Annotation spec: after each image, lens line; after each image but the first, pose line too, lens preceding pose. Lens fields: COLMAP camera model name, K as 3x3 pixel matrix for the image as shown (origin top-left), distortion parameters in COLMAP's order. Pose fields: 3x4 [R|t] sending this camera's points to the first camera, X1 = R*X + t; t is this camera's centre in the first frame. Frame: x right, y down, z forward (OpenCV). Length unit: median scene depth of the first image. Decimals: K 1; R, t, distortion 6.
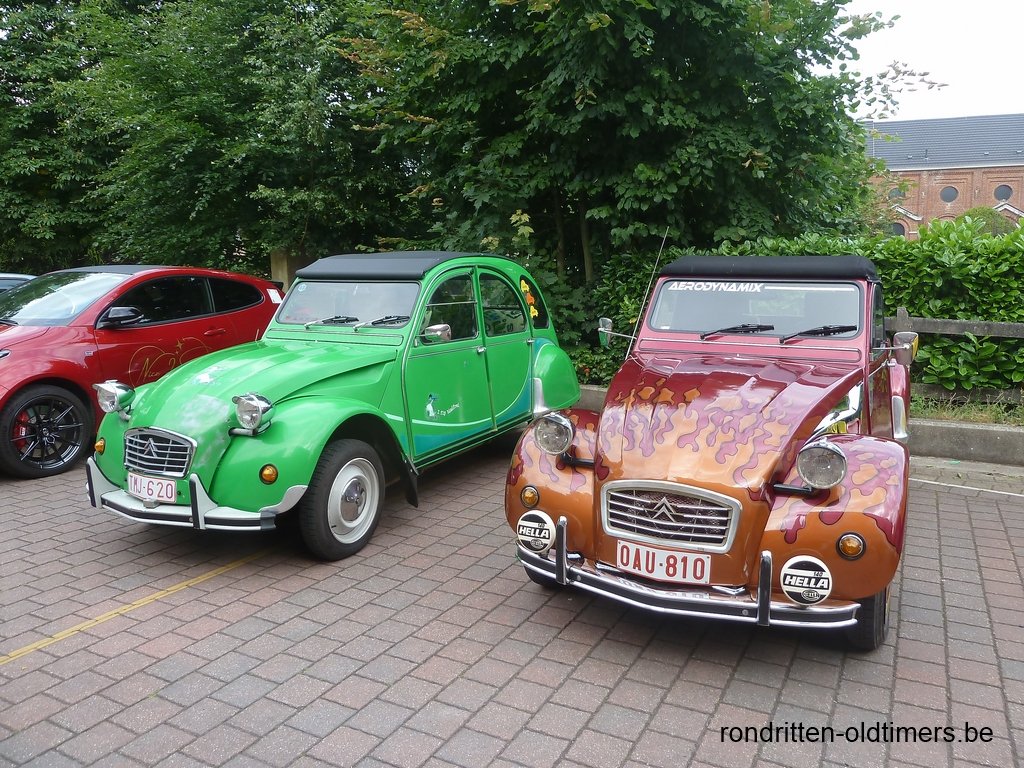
lens RADIAL K [[763.2, 0, 514.0], [0, 763.2, 383.8], [0, 0, 1]] dist [-0.026706, -0.002962]
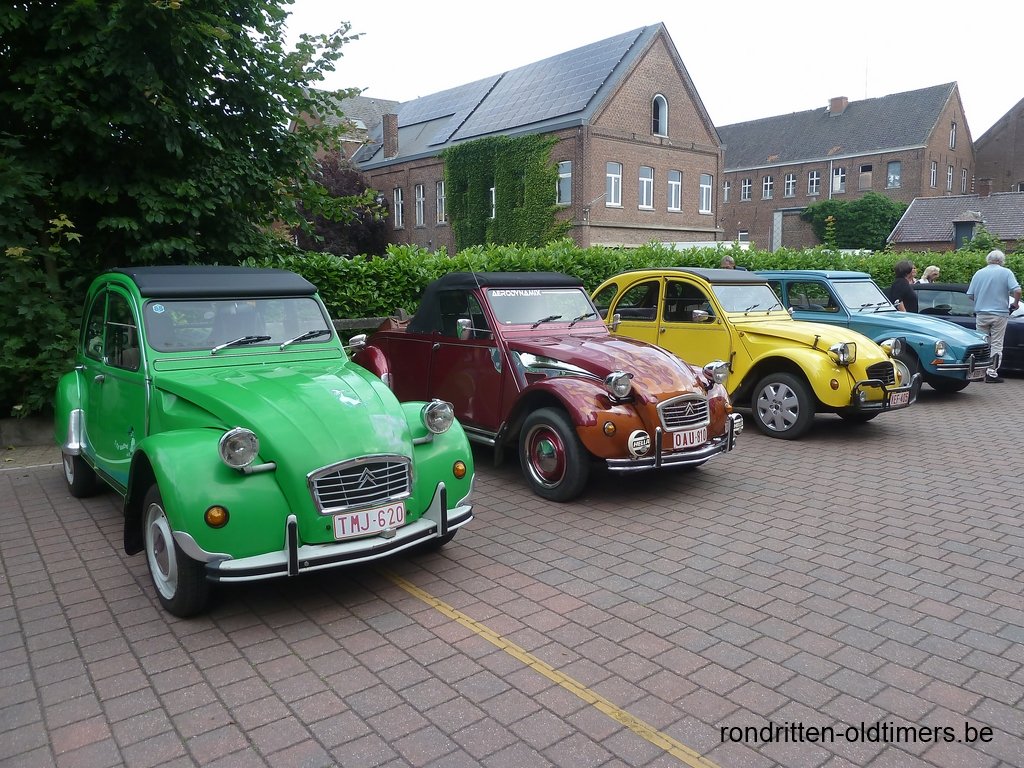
lens RADIAL K [[763.2, 0, 520.4], [0, 763.2, 387.1], [0, 0, 1]] dist [-0.026706, -0.002962]
pose [[0.410755, -0.133432, 0.901929, -1.364064], [0.144091, 0.986302, 0.080293, -0.080884], [-0.900288, 0.096979, 0.424355, 0.474496]]
